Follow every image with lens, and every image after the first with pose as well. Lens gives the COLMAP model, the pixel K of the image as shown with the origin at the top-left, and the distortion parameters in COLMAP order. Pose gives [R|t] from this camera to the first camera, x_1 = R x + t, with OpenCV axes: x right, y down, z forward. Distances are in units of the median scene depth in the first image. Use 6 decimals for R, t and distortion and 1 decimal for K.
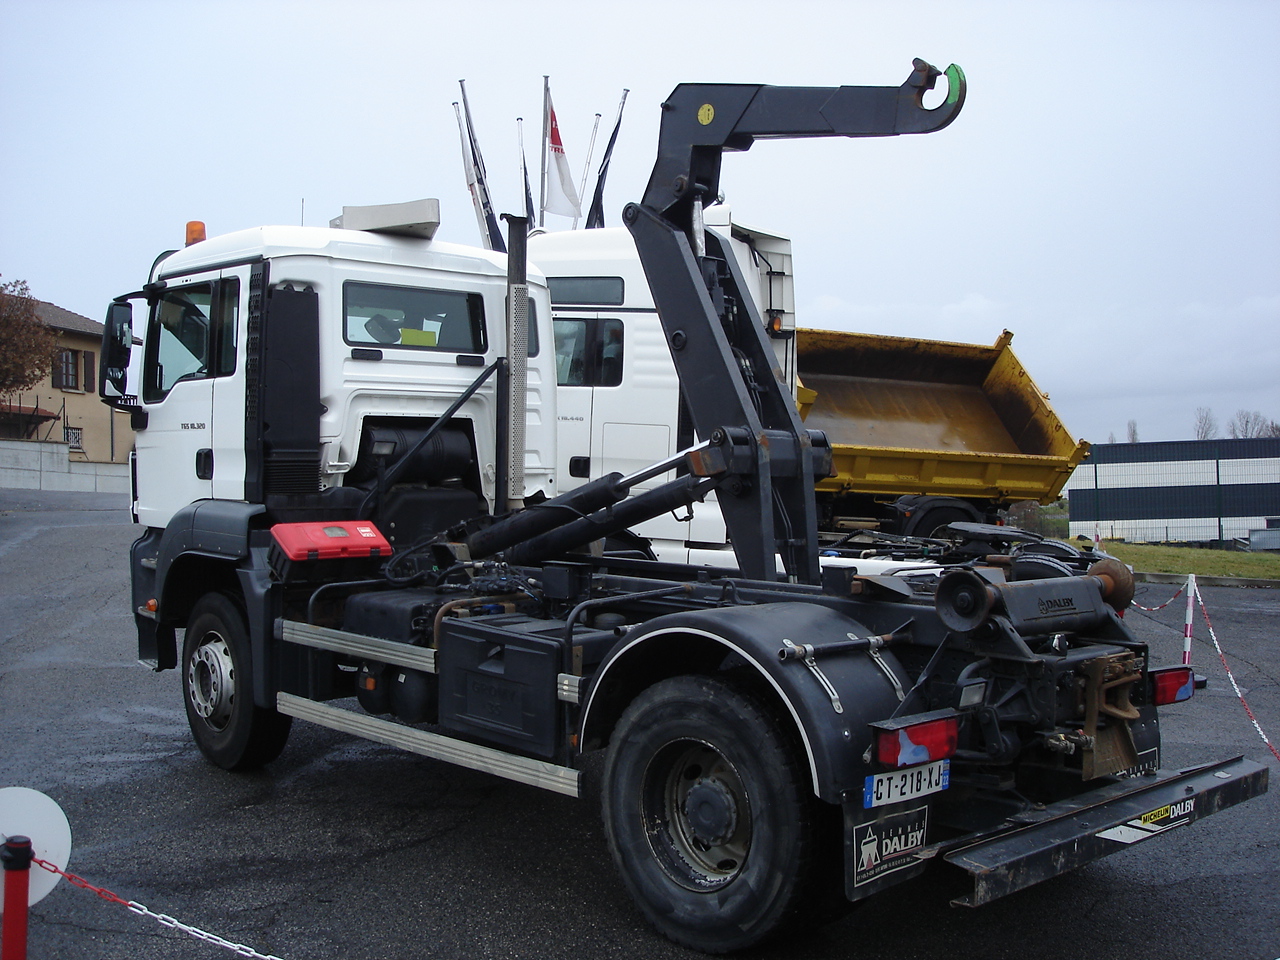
lens RADIAL K [[1424.2, 0, 639.7], [0, 1424.2, 475.1], [0, 0, 1]] dist [-0.070771, 0.000000]
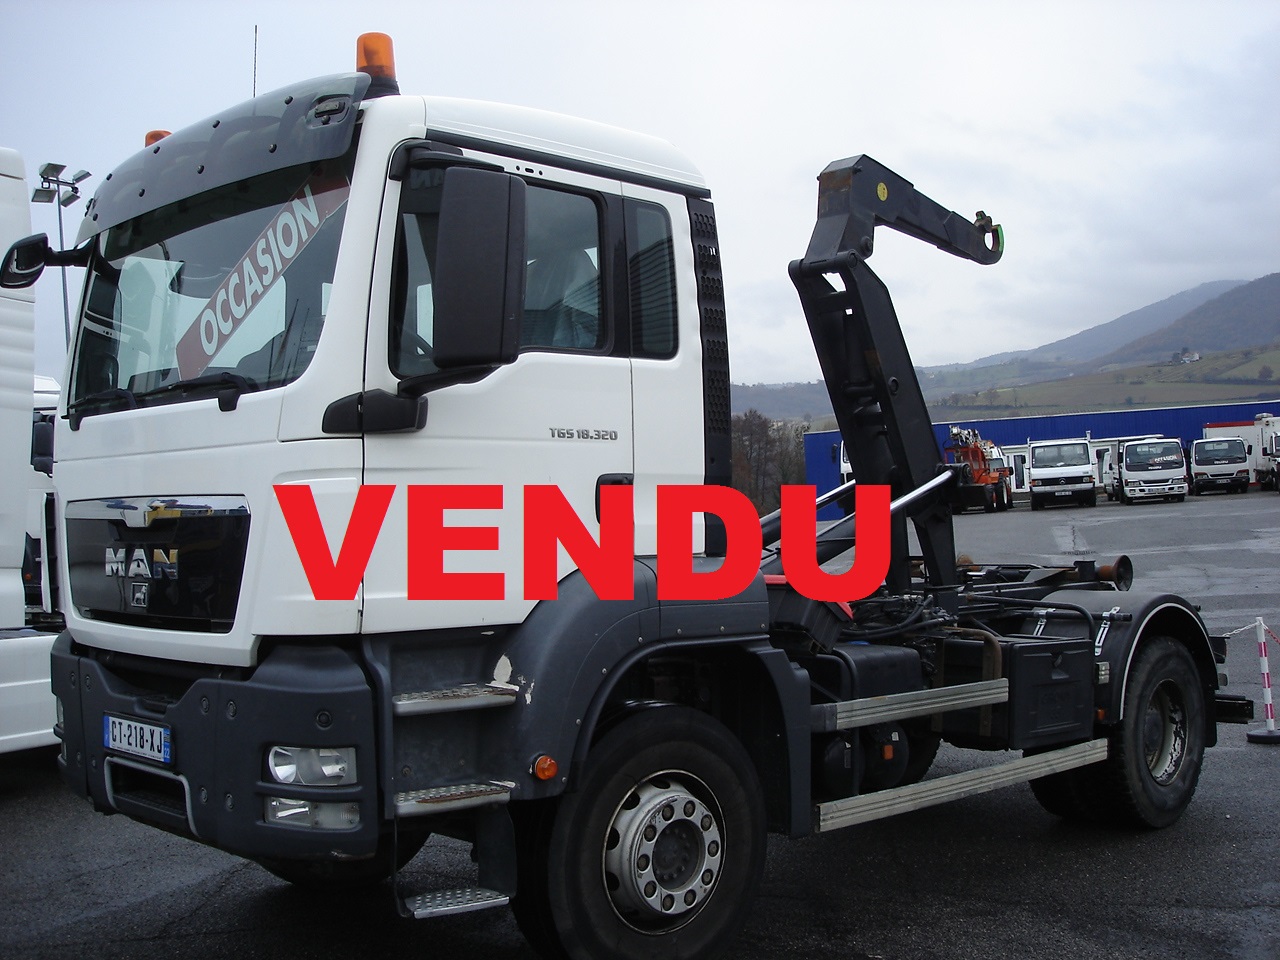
lens RADIAL K [[1424.2, 0, 645.3], [0, 1424.2, 486.6], [0, 0, 1]] dist [-0.070771, 0.000000]
pose [[-0.002061, 0.010647, 0.999941, -1.112851], [0.028040, 0.999551, -0.010585, -0.008208], [-0.999605, 0.028016, -0.002359, 1.218705]]
